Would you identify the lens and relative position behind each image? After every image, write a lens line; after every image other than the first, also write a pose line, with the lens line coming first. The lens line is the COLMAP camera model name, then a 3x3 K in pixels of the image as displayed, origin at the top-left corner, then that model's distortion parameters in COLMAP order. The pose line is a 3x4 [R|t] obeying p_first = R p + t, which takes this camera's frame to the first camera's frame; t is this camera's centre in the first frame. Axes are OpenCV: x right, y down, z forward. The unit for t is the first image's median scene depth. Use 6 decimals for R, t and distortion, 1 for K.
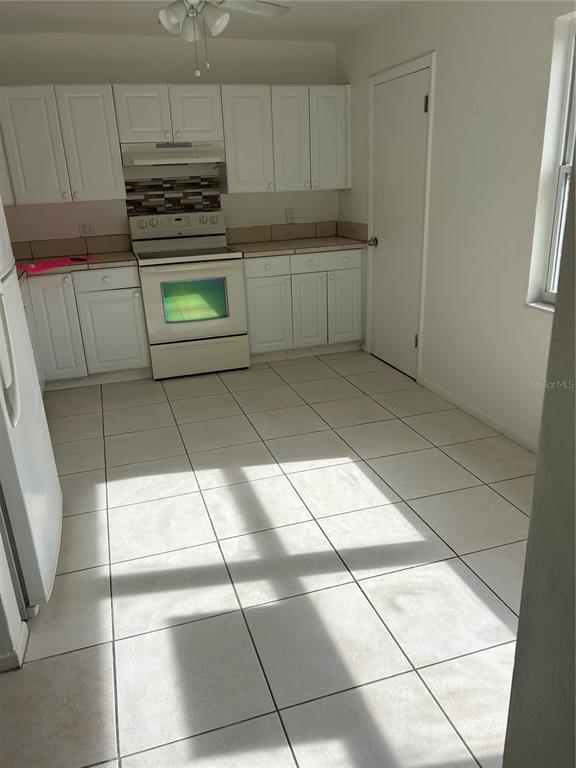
lens RADIAL K [[575.7, 0, 286.2], [0, 575.7, 384.8], [0, 0, 1]] dist [0.014046, -0.011367]
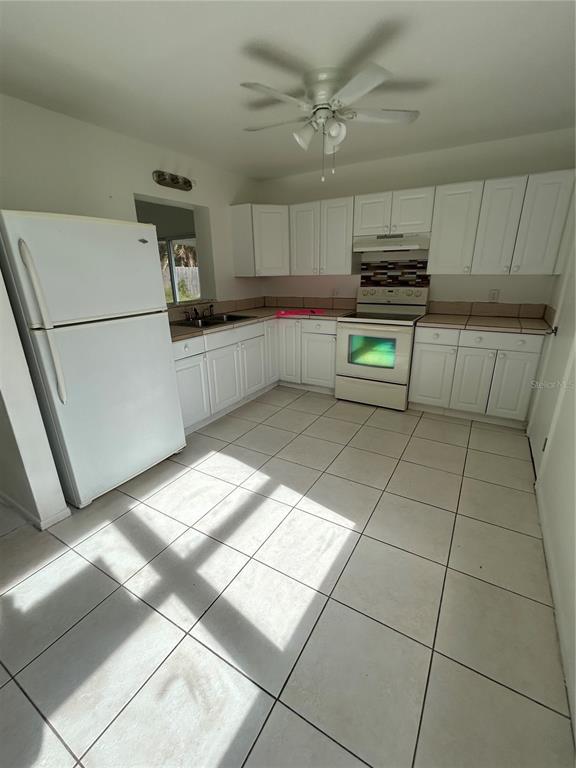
lens RADIAL K [[333.4, 0, 288.7], [0, 333.4, 382.8], [0, 0, 1]] dist [-0.008033, 0.001154]
pose [[0.666277, 0.270846, -0.694778, 0.276275], [-0.260192, 0.957590, 0.123780, -0.122030], [0.698838, 0.098304, 0.708492, 0.315058]]
